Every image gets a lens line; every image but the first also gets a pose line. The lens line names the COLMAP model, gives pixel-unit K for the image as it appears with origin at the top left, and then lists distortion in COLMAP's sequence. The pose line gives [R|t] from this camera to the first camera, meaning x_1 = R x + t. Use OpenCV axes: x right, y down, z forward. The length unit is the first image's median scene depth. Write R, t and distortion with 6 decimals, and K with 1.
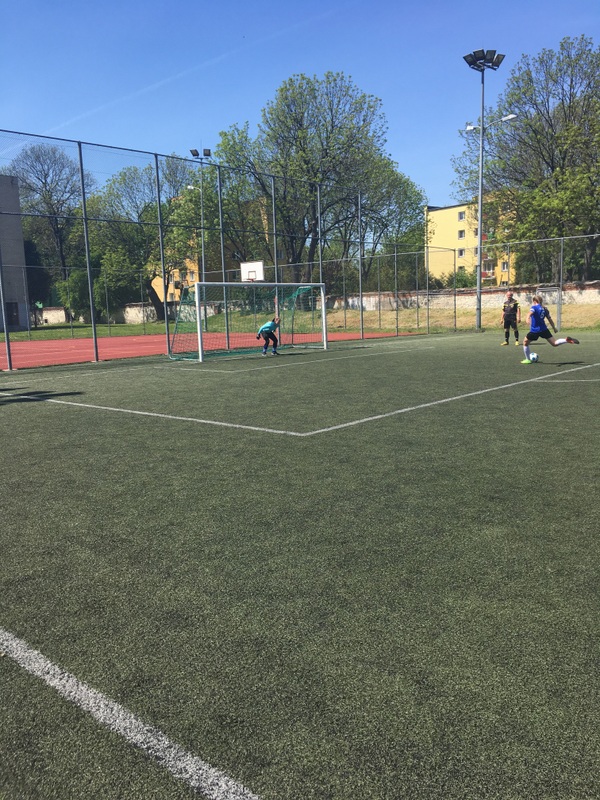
lens RADIAL K [[678.8, 0, 301.1], [0, 678.8, 396.8], [0, 0, 1]] dist [0.086047, -0.111062]
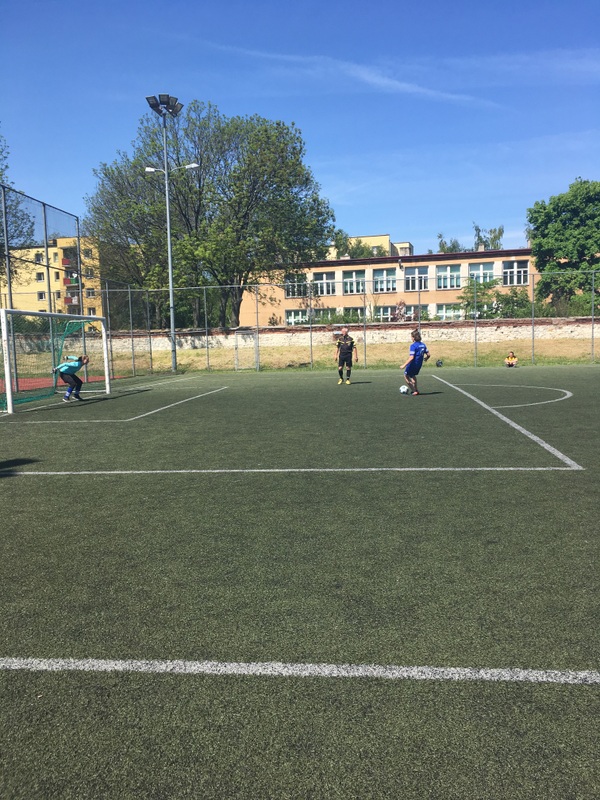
lens RADIAL K [[676.7, 0, 300.0], [0, 676.7, 400.0], [0, 0, 1]] dist [0.074043, -0.006254]
pose [[0.808463, -0.043898, 0.586908, -0.128484], [0.080427, 0.996100, -0.036284, -0.004865], [-0.583026, 0.076538, 0.808840, 0.073636]]
